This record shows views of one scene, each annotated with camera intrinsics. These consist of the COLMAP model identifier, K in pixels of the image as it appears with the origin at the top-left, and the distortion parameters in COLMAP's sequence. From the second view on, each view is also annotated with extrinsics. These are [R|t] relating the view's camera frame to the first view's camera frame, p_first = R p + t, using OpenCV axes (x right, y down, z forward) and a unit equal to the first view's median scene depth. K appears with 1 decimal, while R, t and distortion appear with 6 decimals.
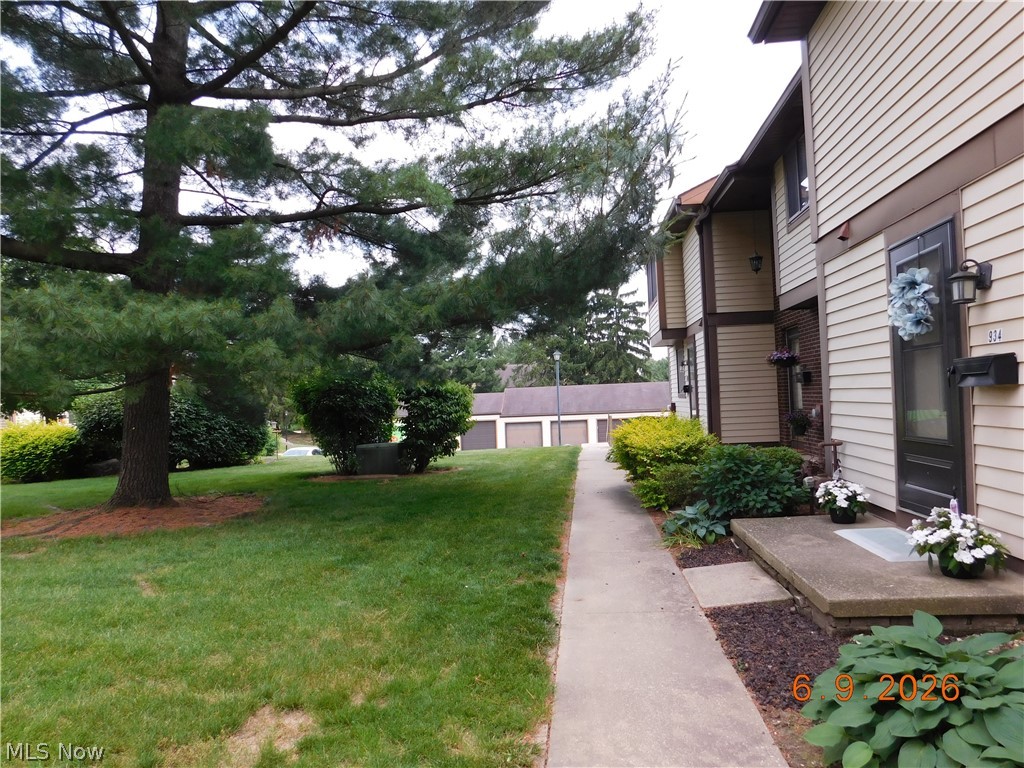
lens RADIAL K [[677.2, 0, 512.0], [0, 677.2, 384.0], [0, 0, 1]] dist [-0.074935, 0.060180]
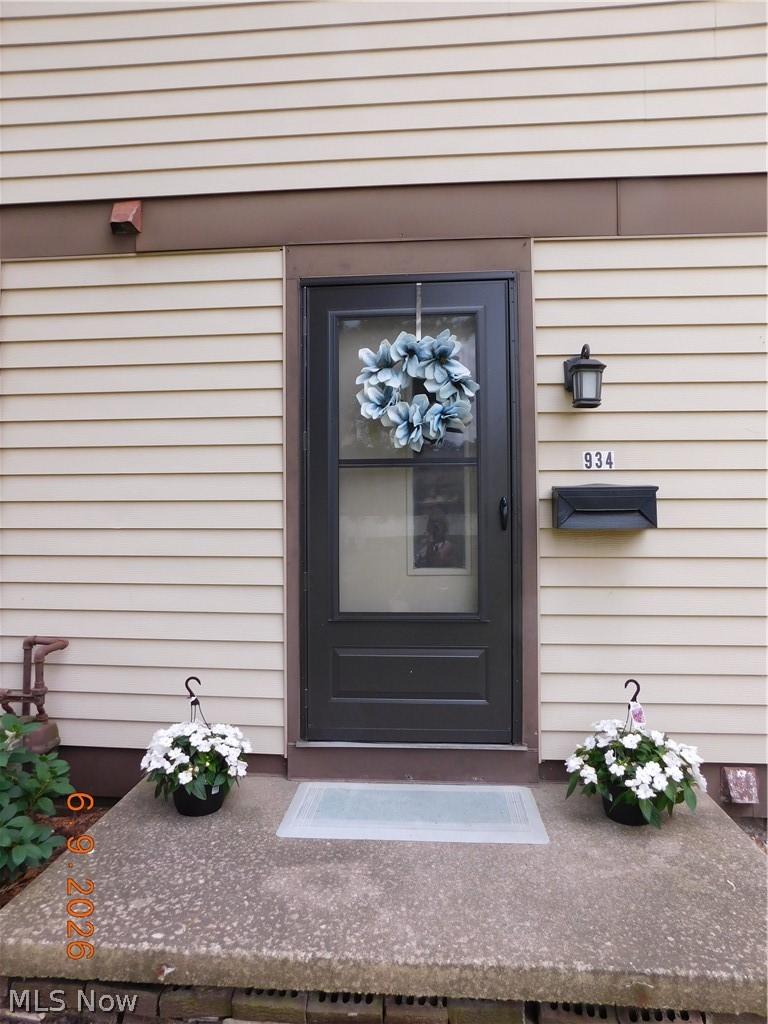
lens RADIAL K [[677.2, 0, 384.0], [0, 677.2, 512.0], [0, 0, 1]] dist [-0.074935, 0.060180]
pose [[-0.026217, 0.049899, 0.998410, 0.007683], [-0.015905, 0.998606, -0.050327, 0.022706], [-0.999530, -0.017199, -0.025386, 1.169339]]
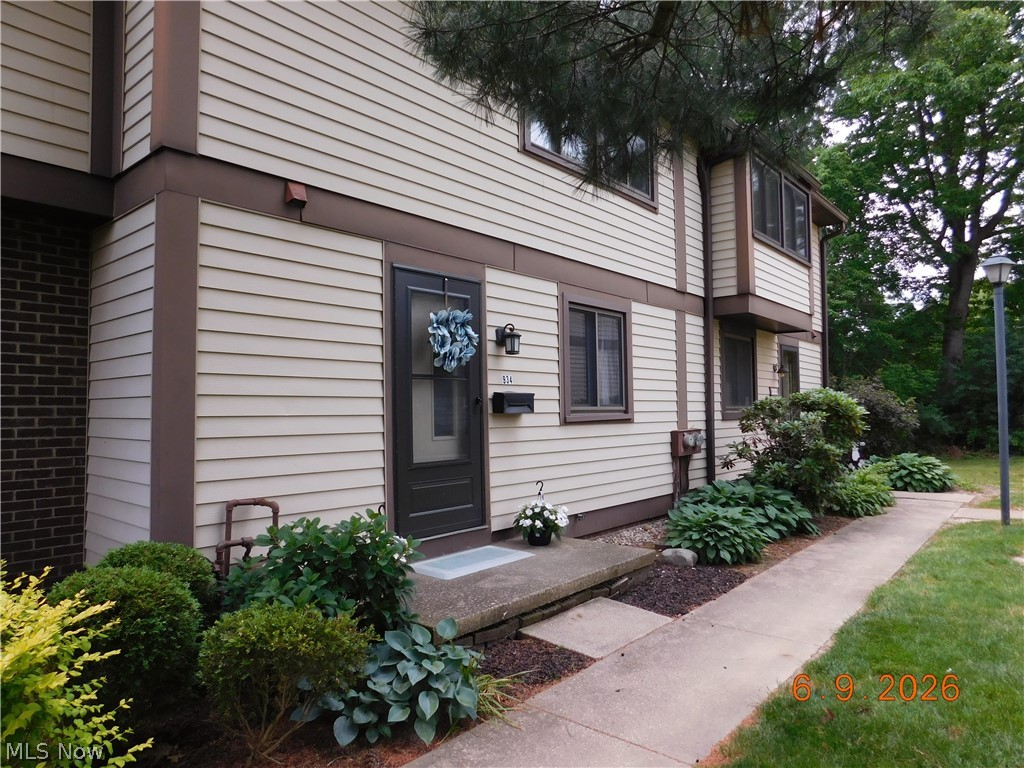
lens RADIAL K [[677.2, 0, 512.0], [0, 677.2, 384.0], [0, 0, 1]] dist [-0.074935, 0.060180]
pose [[-0.826025, 0.067552, 0.559571, -0.111444], [0.030160, 0.996667, -0.075798, 0.047930], [-0.562826, -0.045734, -0.825309, 2.097149]]
